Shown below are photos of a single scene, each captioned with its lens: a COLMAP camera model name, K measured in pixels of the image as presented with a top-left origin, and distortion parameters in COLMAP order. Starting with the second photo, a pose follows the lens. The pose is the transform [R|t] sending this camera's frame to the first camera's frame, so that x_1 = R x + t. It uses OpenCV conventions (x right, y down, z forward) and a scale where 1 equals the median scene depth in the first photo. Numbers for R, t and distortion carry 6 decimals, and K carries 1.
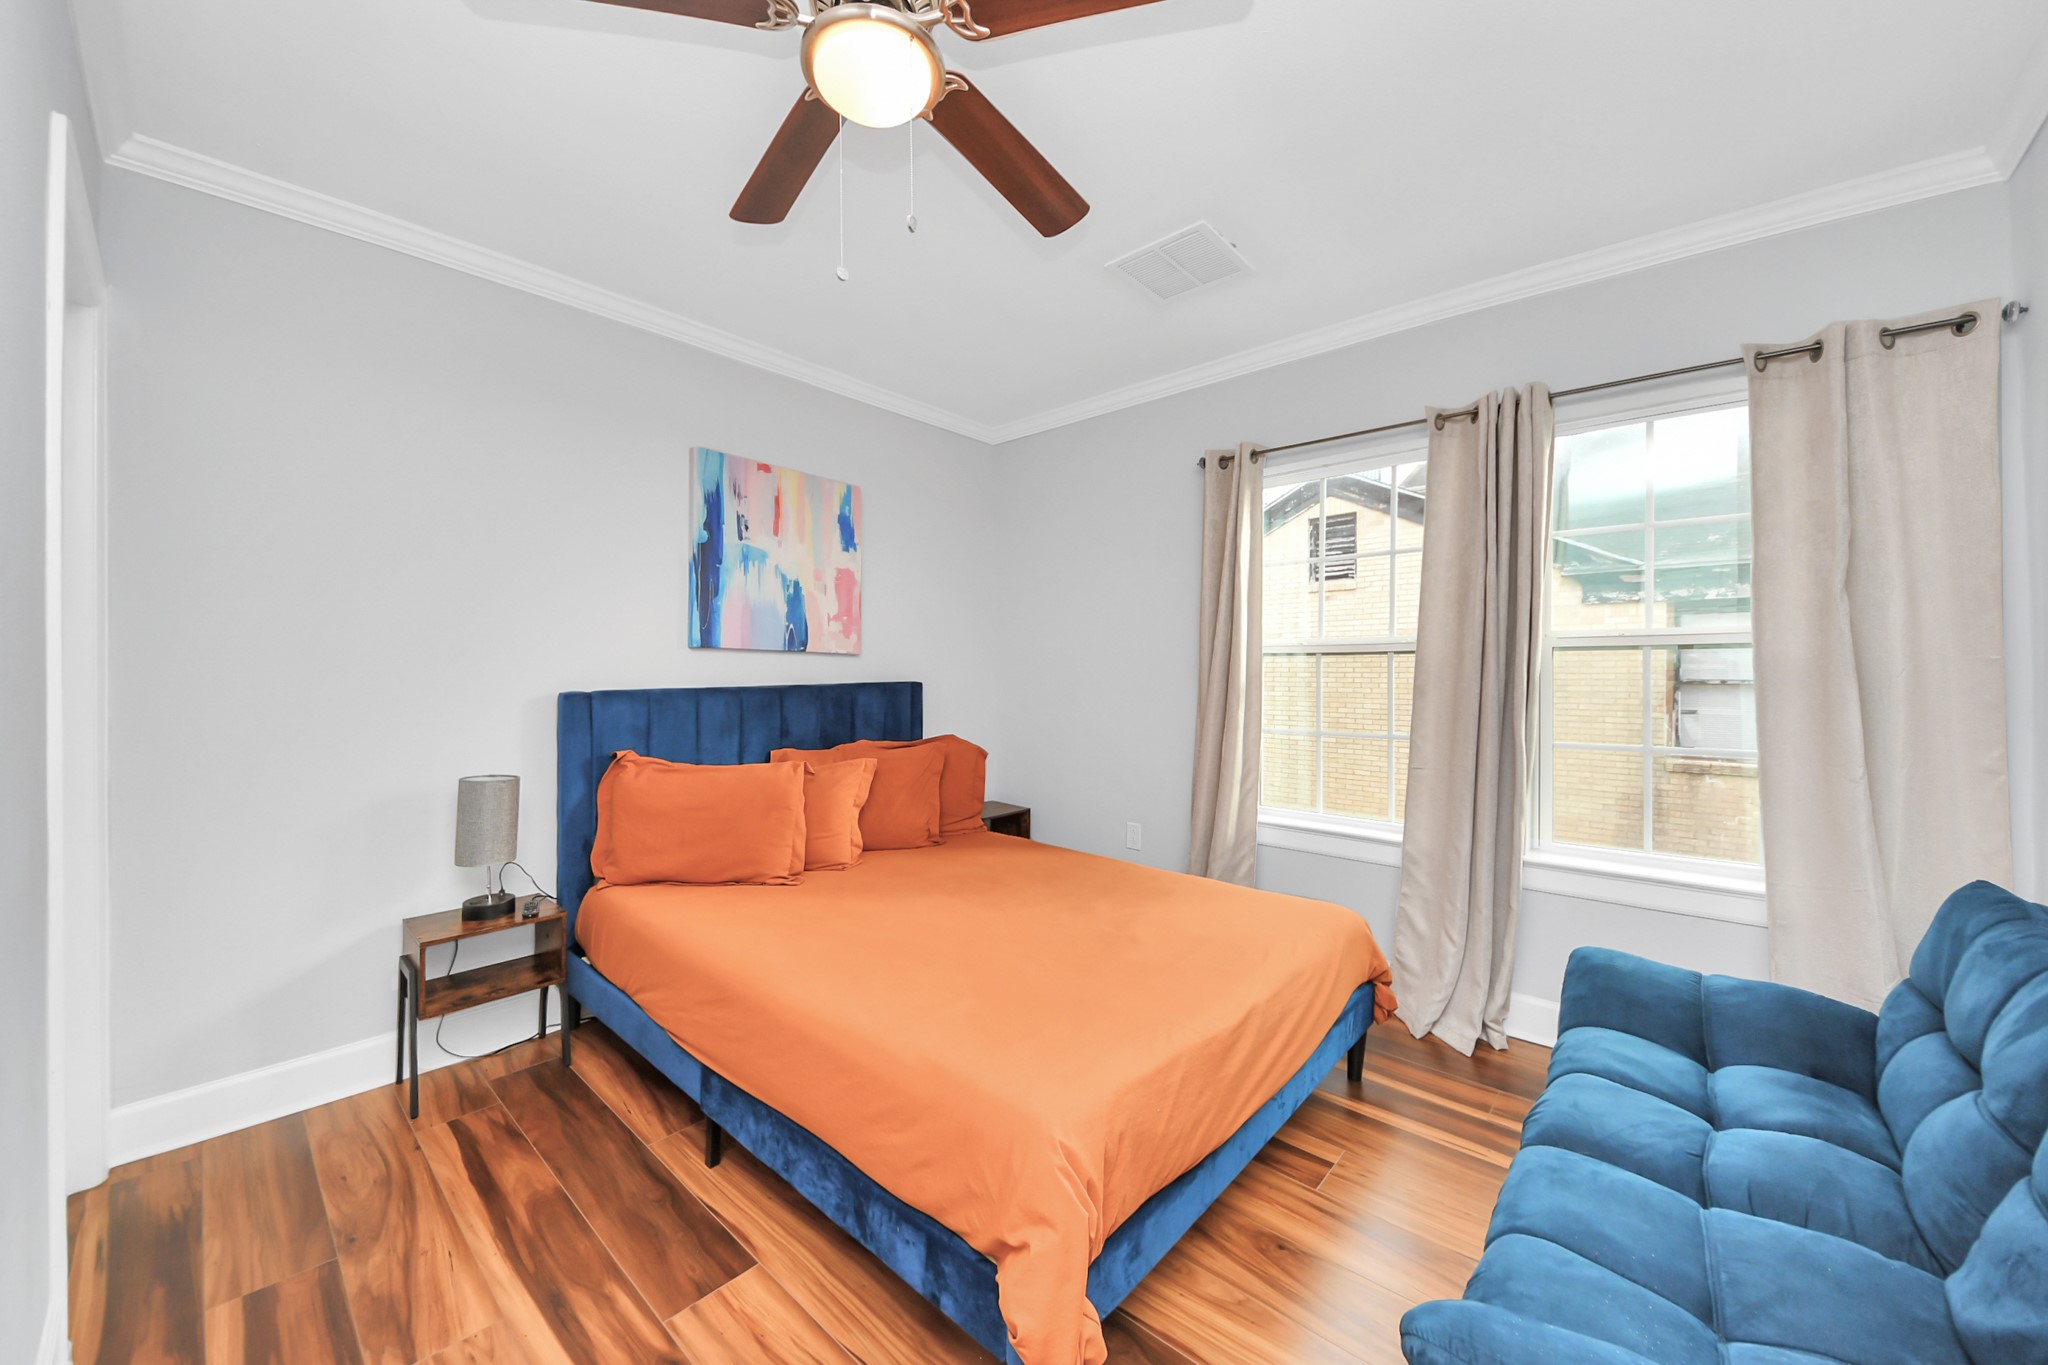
lens RADIAL K [[742.5, 0, 1026.6], [0, 742.5, 677.9], [0, 0, 1]] dist [-0.006256, -0.000308]
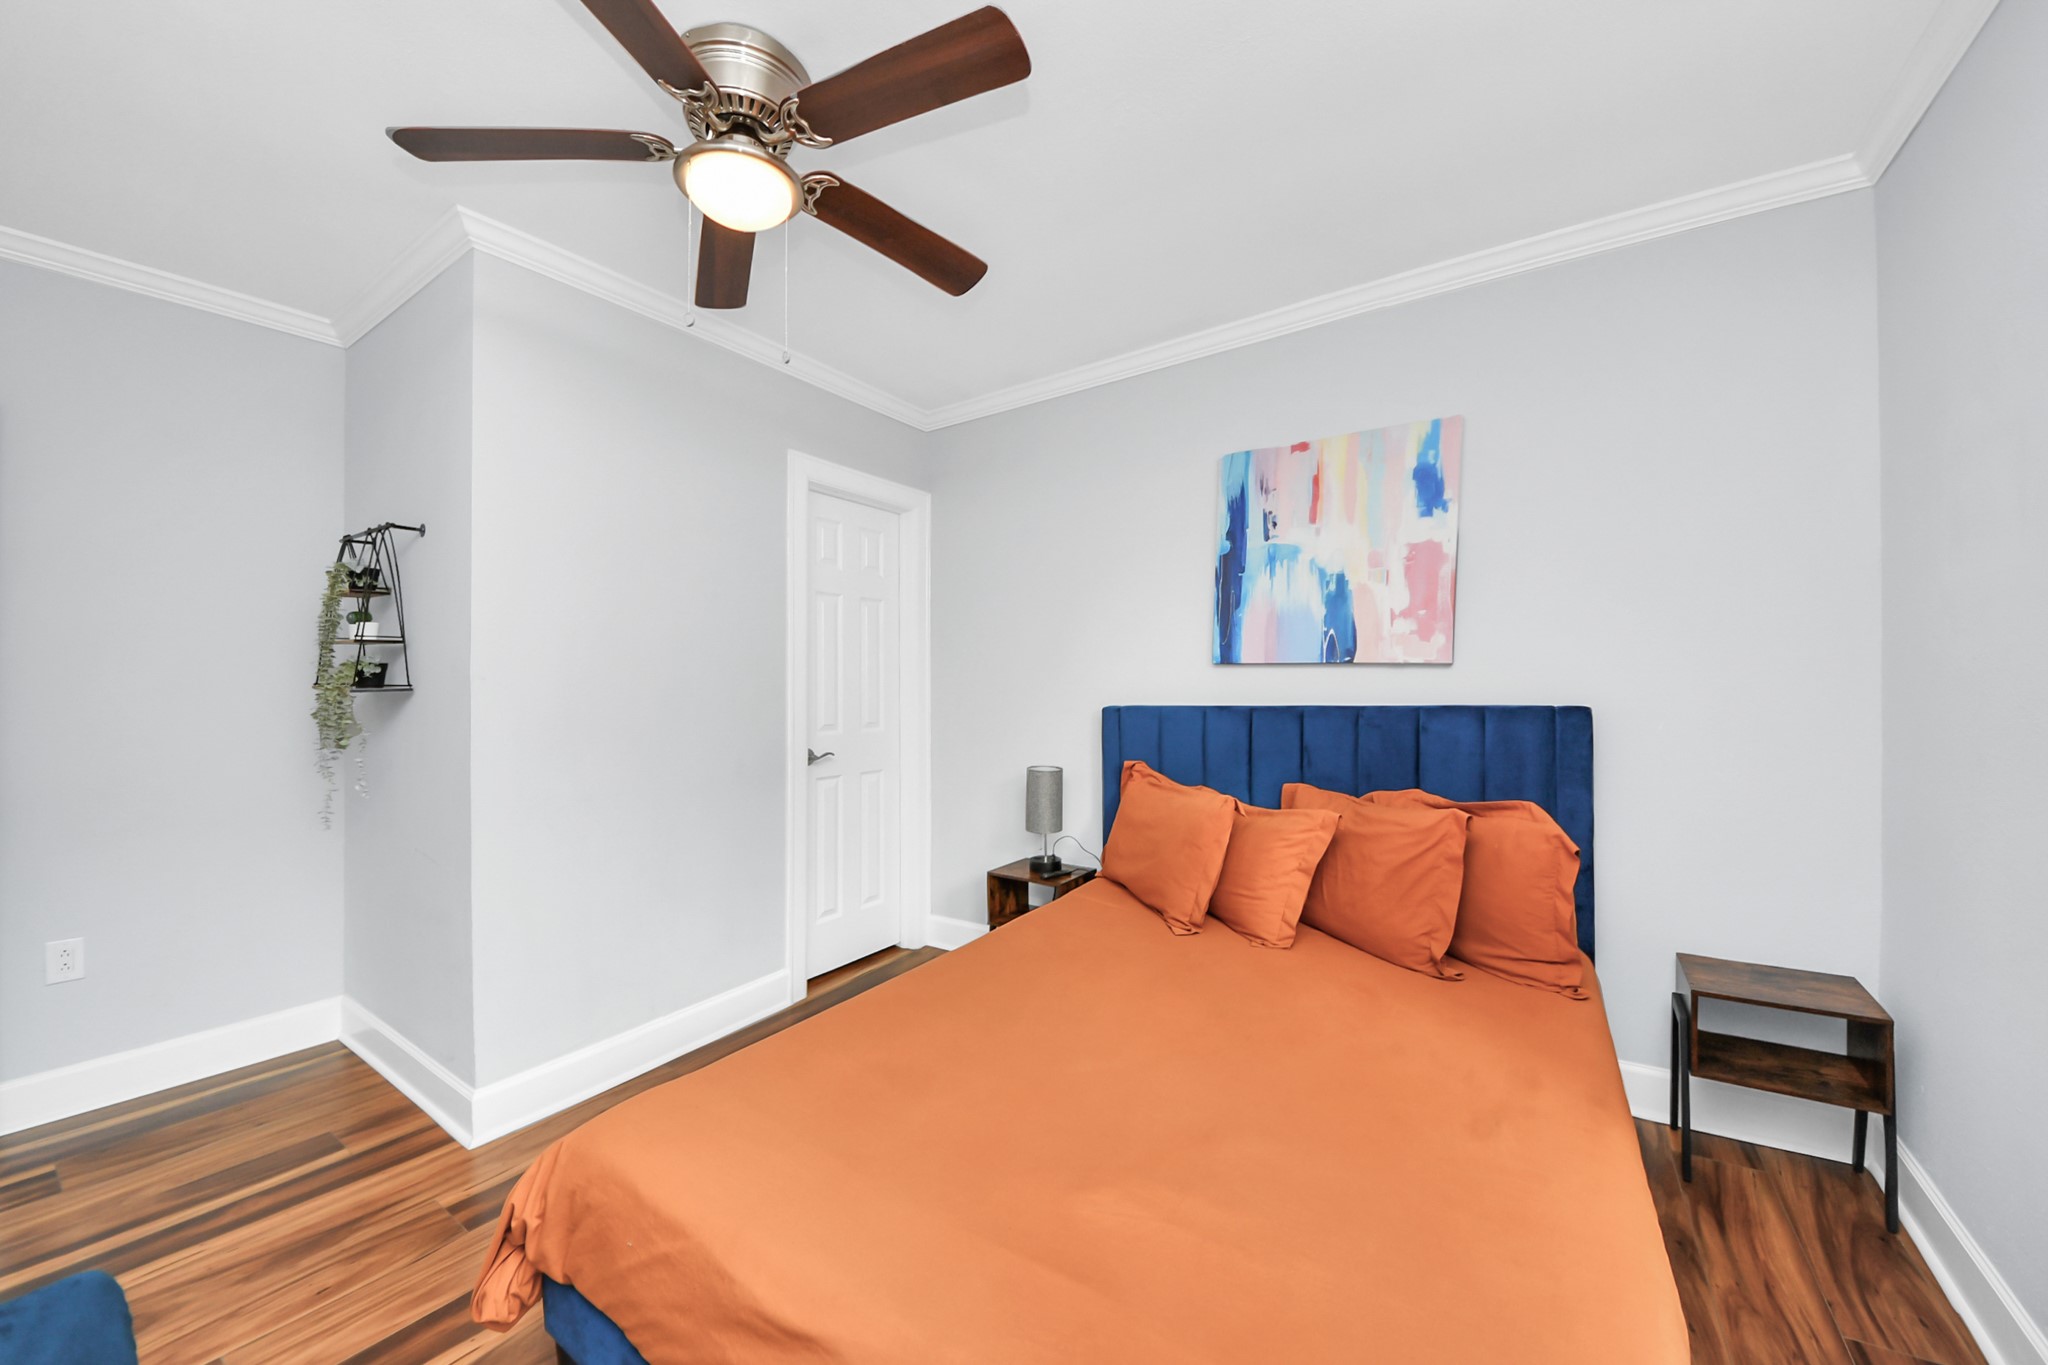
lens RADIAL K [[742.5, 0, 1029.2], [0, 742.5, 677.8], [0, 0, 1]] dist [-0.006256, -0.000308]
pose [[0.100306, -0.028358, -0.994552, 0.440357], [-0.011280, 0.999497, -0.029637, 0.006498], [0.994893, 0.014191, 0.099935, 0.607932]]
